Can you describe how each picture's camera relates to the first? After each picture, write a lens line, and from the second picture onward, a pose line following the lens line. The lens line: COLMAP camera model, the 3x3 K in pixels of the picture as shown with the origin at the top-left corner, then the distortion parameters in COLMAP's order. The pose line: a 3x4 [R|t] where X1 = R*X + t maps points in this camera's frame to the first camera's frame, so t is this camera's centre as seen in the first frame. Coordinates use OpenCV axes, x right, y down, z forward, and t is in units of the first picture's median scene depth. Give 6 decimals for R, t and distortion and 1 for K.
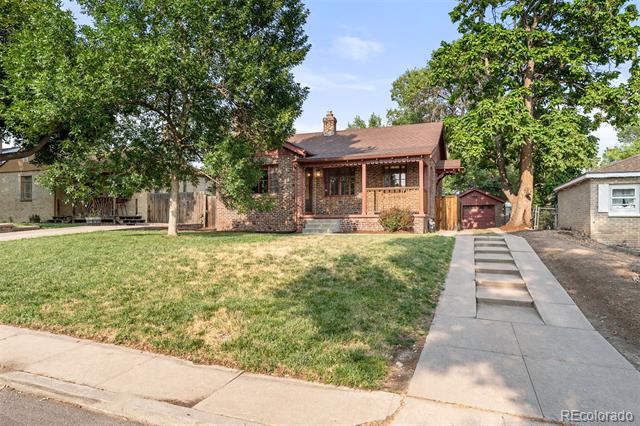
lens RADIAL K [[389.5, 0, 322.2], [0, 389.5, 219.2], [0, 0, 1]] dist [-0.001893, 0.000792]
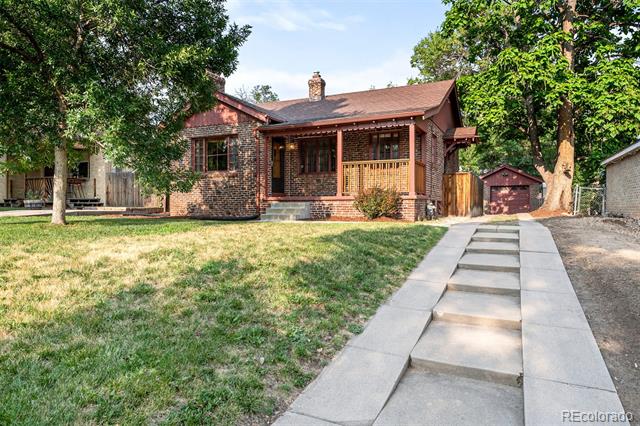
lens RADIAL K [[407.5, 0, 317.1], [0, 407.5, 206.7], [0, 0, 1]] dist [0.003662, -0.000587]
pose [[0.996611, 0.000970, -0.082258, 0.111085], [-0.000062, 0.999939, 0.011037, 0.000050], [0.082264, -0.010994, 0.996550, 0.161270]]
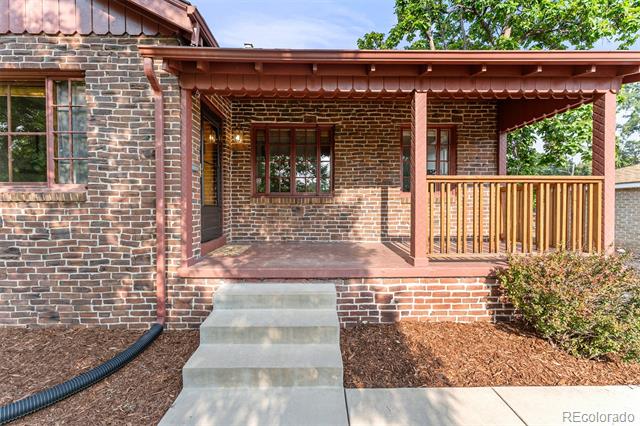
lens RADIAL K [[257.2, 0, 322.2], [0, 257.2, 209.9], [0, 0, 1]] dist [0.000229, 0.000536]
pose [[0.927723, -0.005845, 0.373223, -0.028414], [-0.001580, 0.999807, 0.019586, -0.049211], [-0.373266, -0.018760, 0.927535, 0.728216]]
